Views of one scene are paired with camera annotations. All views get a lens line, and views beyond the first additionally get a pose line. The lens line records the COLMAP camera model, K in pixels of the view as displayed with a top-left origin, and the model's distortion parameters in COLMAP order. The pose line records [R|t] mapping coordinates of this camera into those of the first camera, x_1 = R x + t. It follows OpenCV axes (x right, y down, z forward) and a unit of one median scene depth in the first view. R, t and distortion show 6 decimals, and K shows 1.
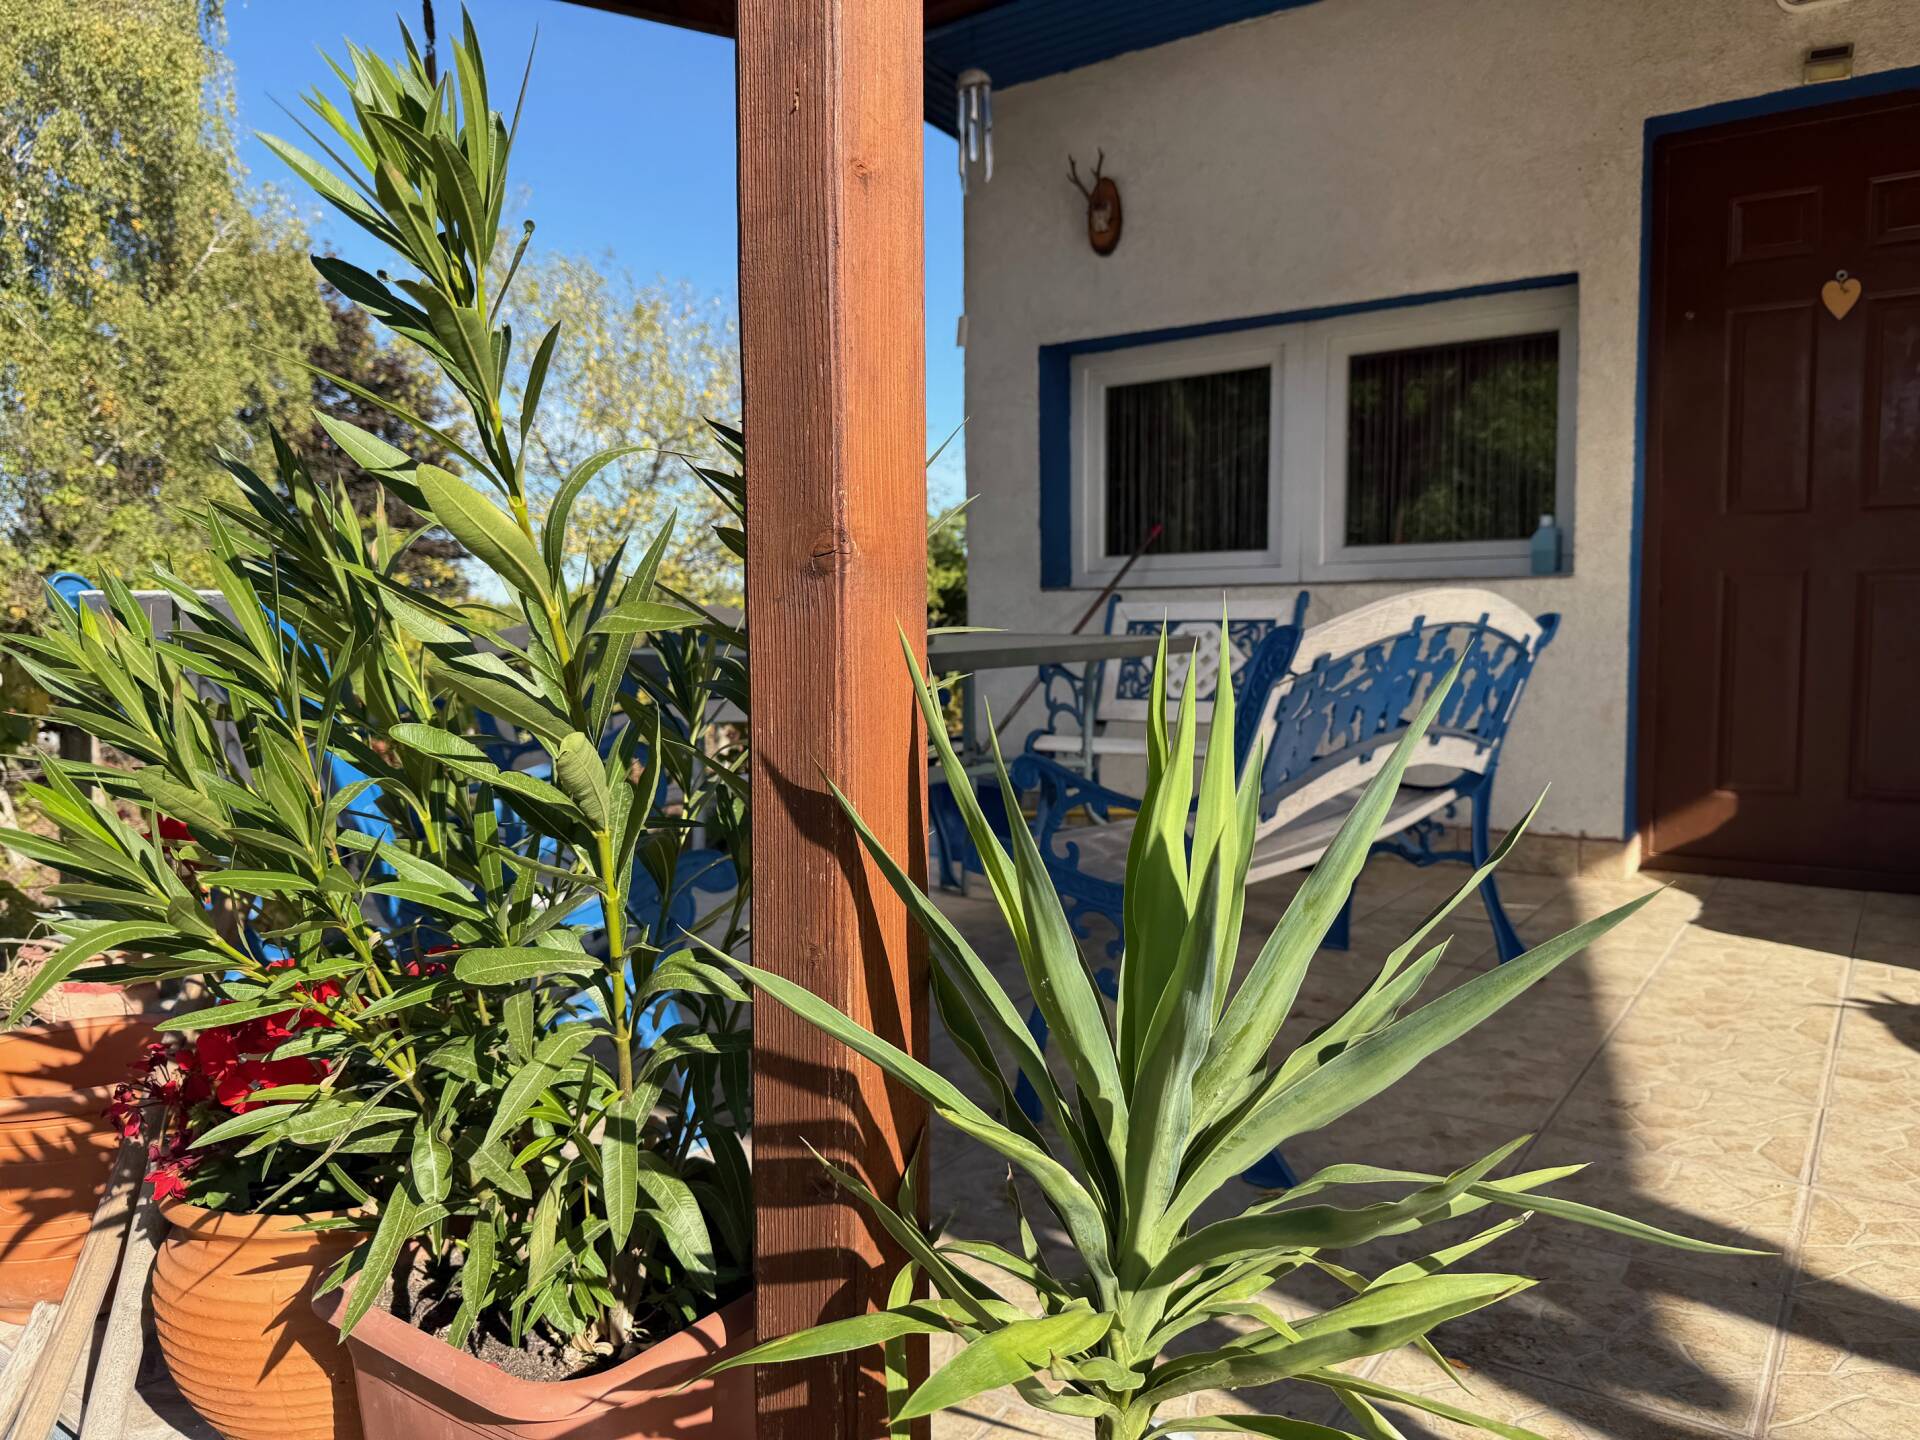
lens RADIAL K [[1344.6, 0, 960.0], [0, 1344.6, 720.0], [0, 0, 1]] dist [-0.021992, 0.001751]
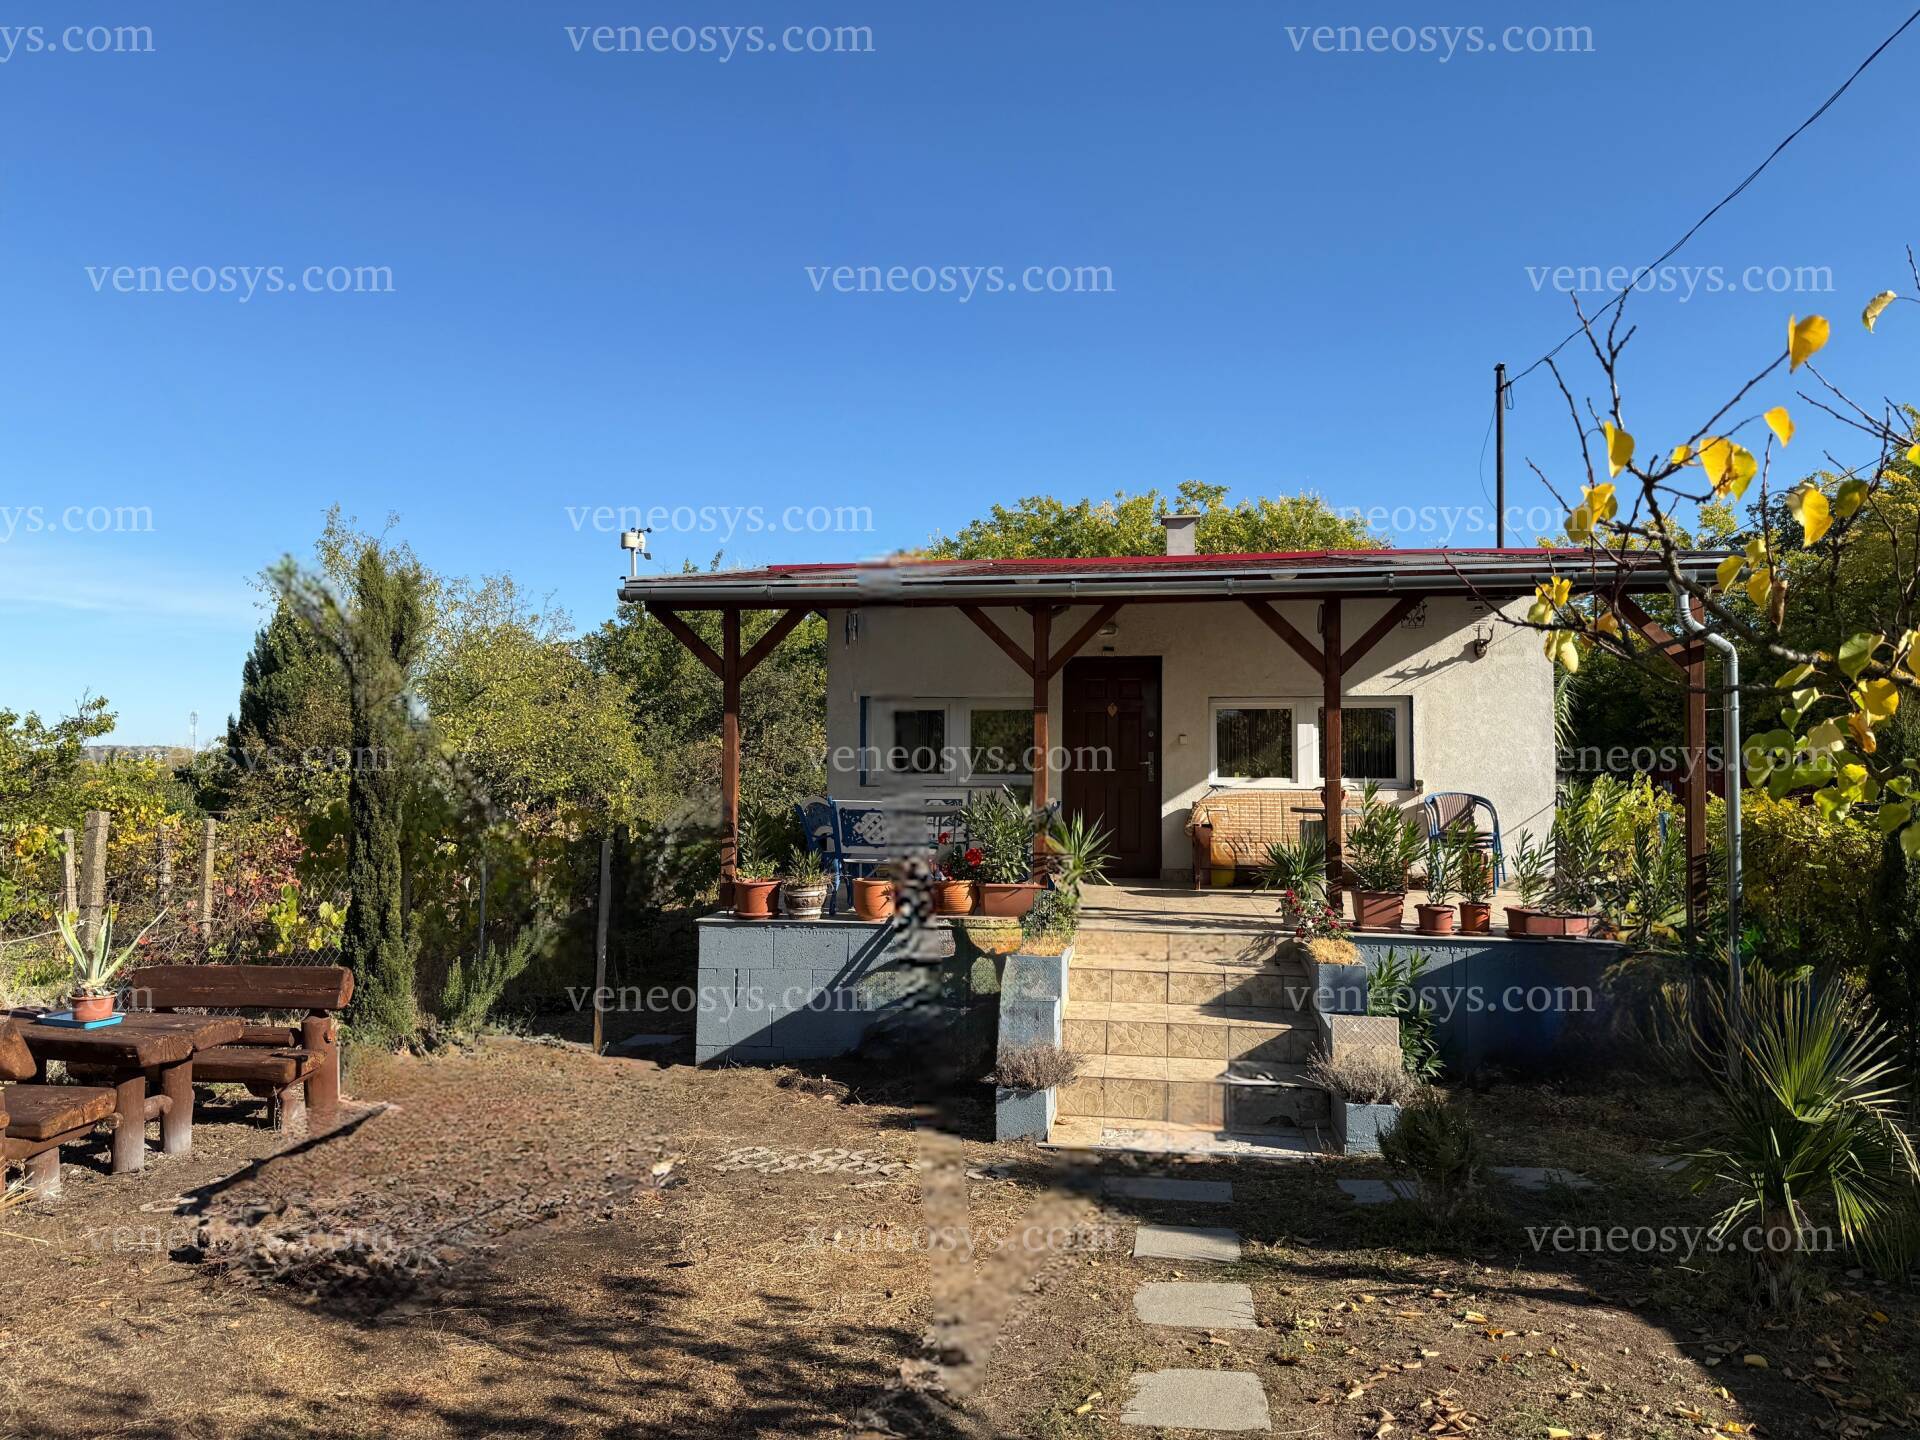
lens RADIAL K [[1374.9, 0, 960.0], [0, 1374.9, 720.0], [0, 0, 1]] dist [0.106744, -0.126239]
pose [[0.885393, 0.032702, 0.463692, -1.350800], [0.020535, 0.993797, -0.109298, 0.098865], [-0.464390, 0.106293, 0.879229, -1.968054]]
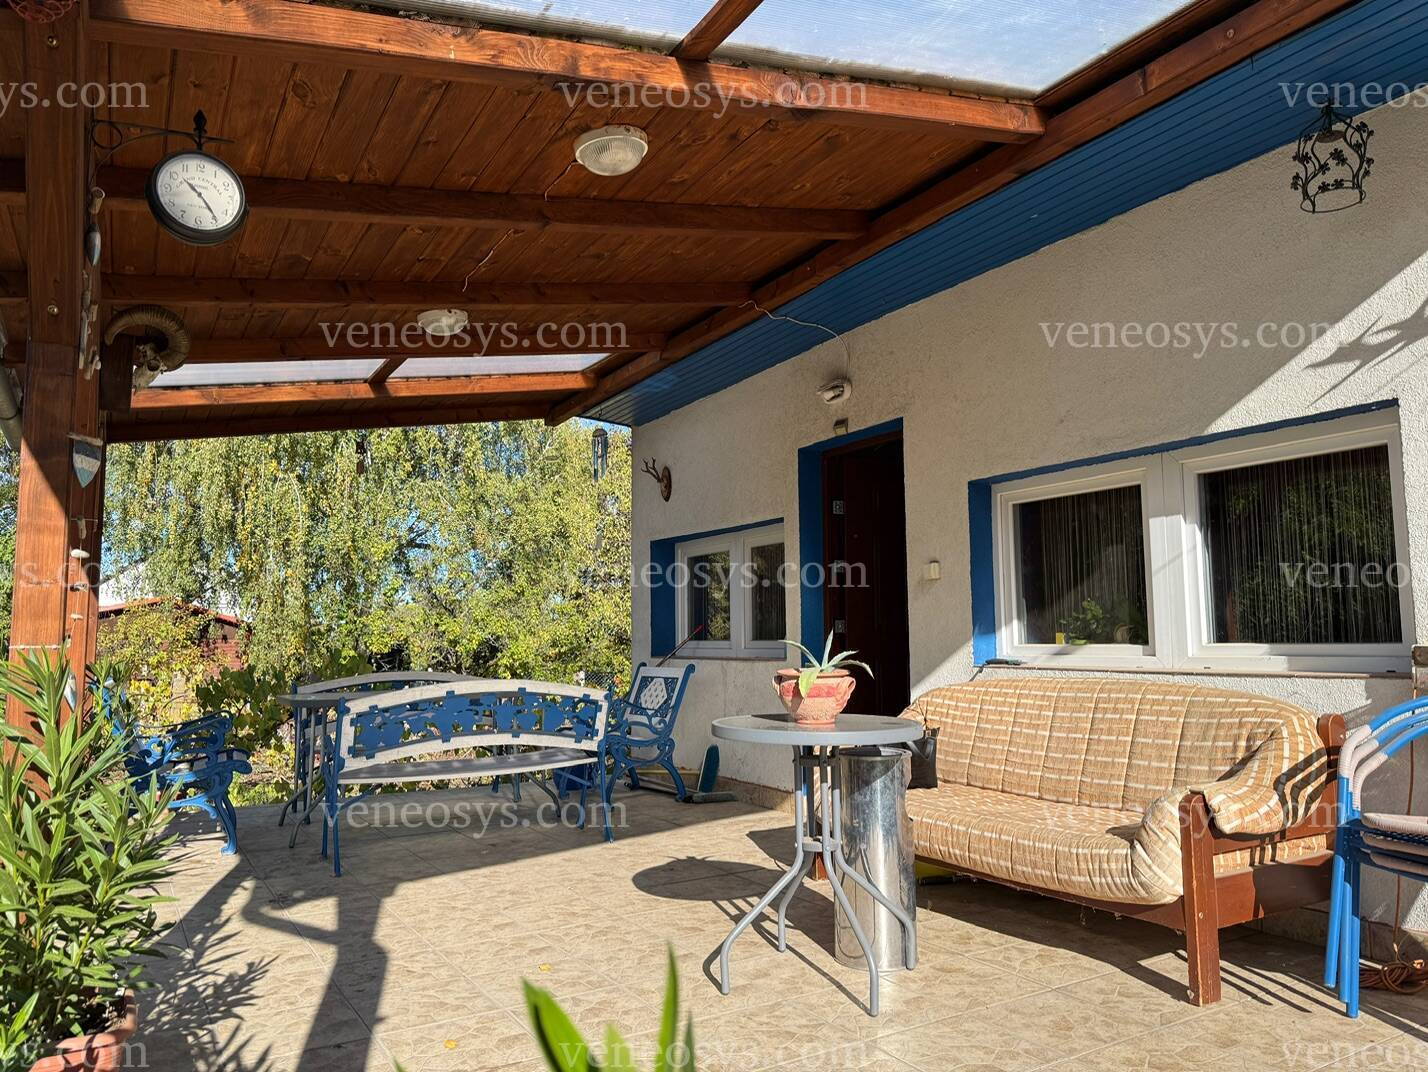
lens RADIAL K [[1022.6, 0, 714.0], [0, 1022.6, 536.0], [0, 0, 1]] dist [0.106744, -0.126239]
pose [[0.894915, -0.032383, -0.445059, 1.094813], [-0.048730, 0.984307, -0.169603, -0.022477], [0.443567, 0.173468, 0.879293, -0.485097]]
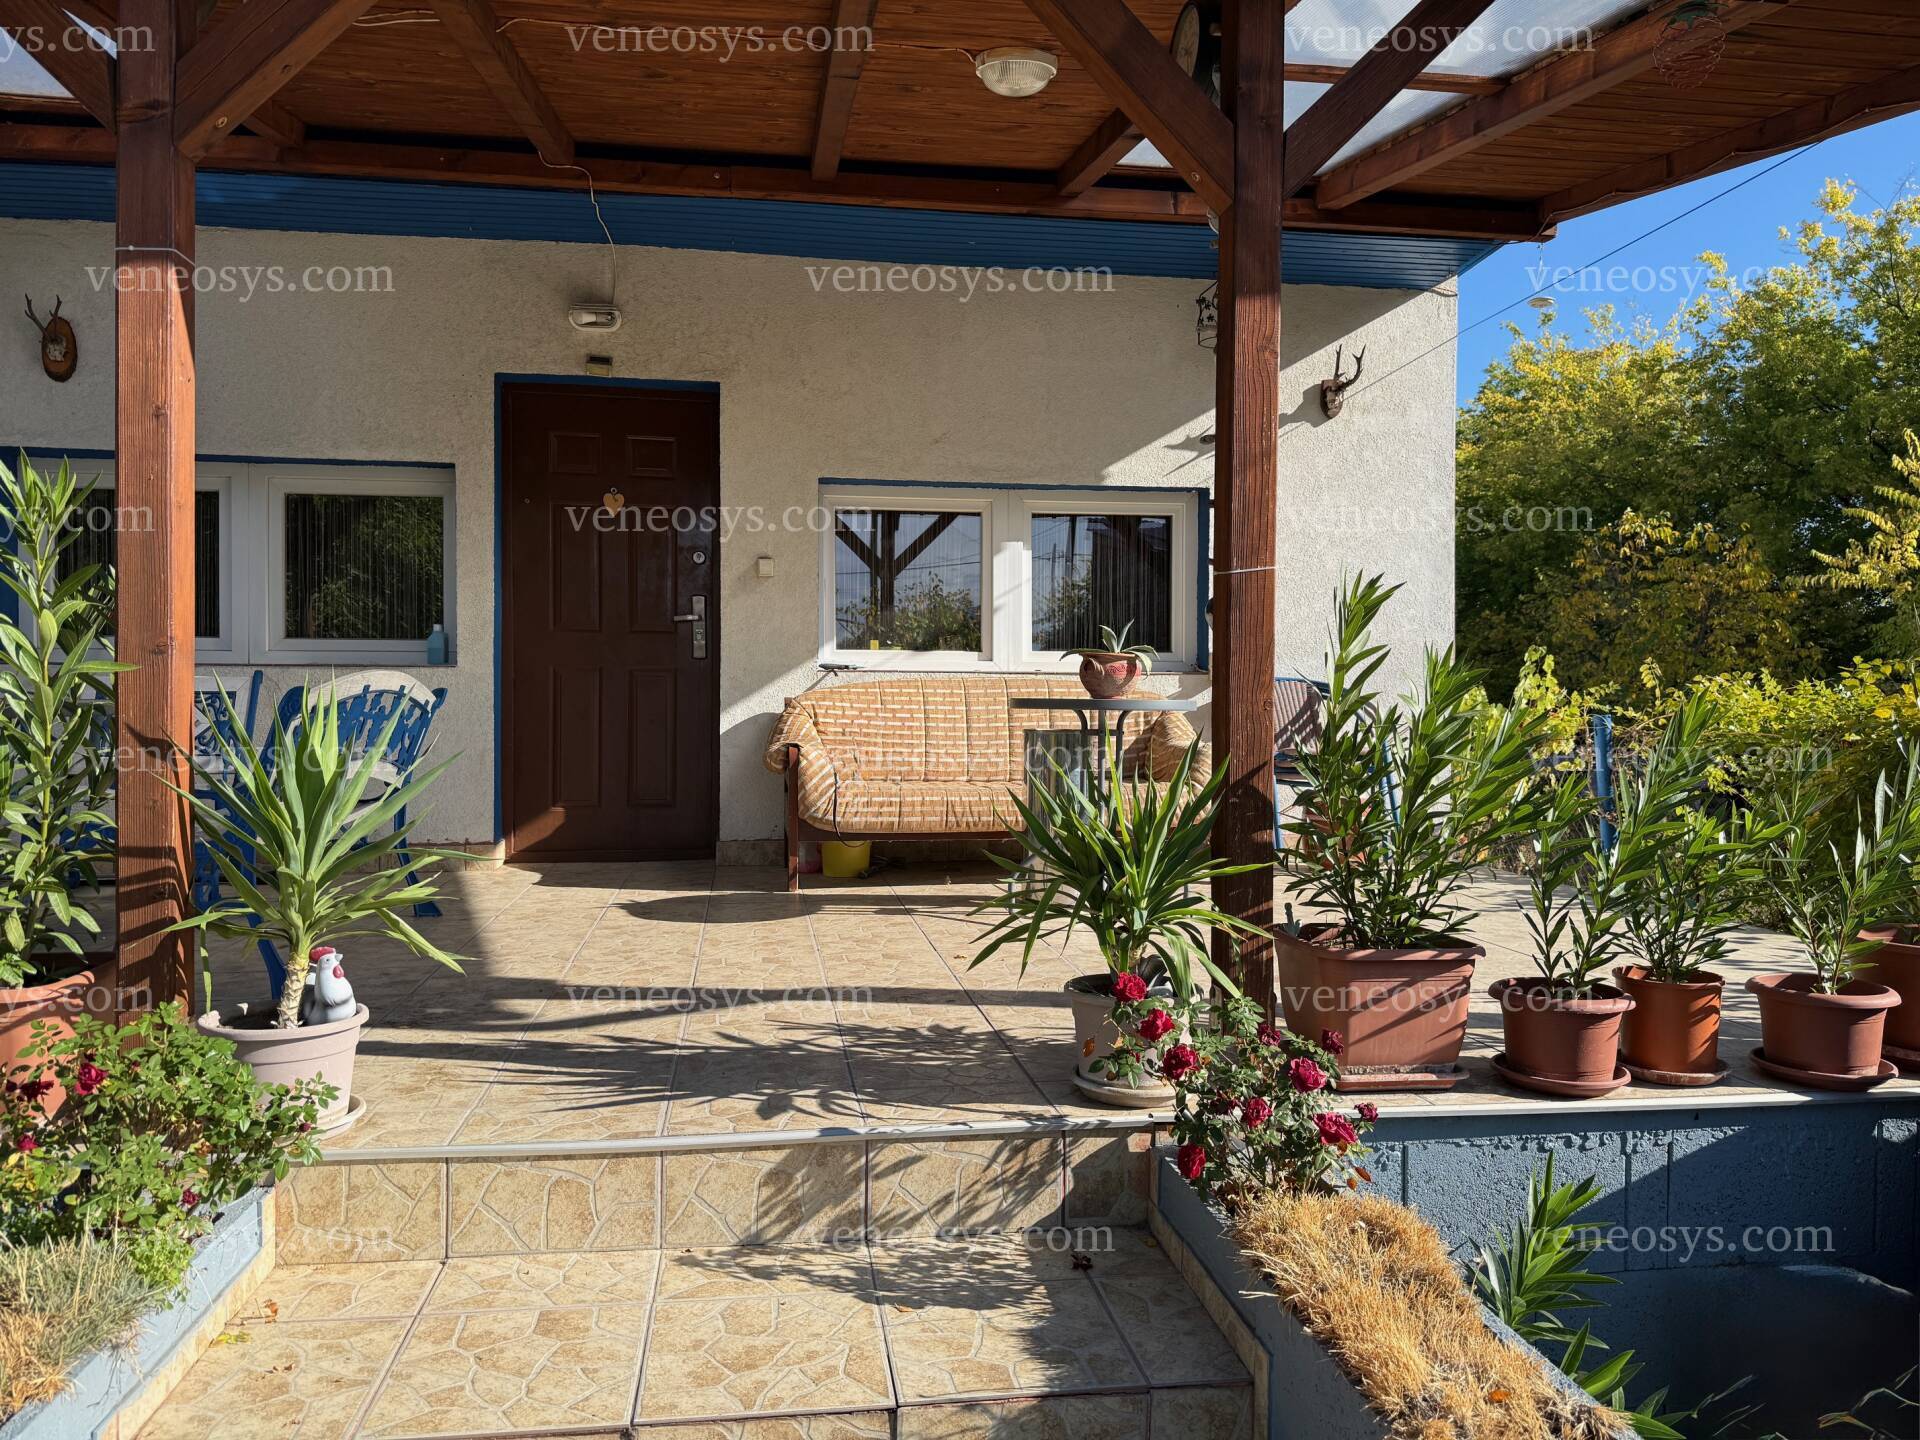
lens RADIAL K [[1374.9, 0, 960.0], [0, 1374.9, 720.0], [0, 0, 1]] dist [0.106744, -0.126239]
pose [[0.717873, 0.005541, 0.696152, -0.216958], [0.041870, 0.997814, -0.051119, 0.054863], [-0.694913, 0.065845, 0.716072, -0.494417]]
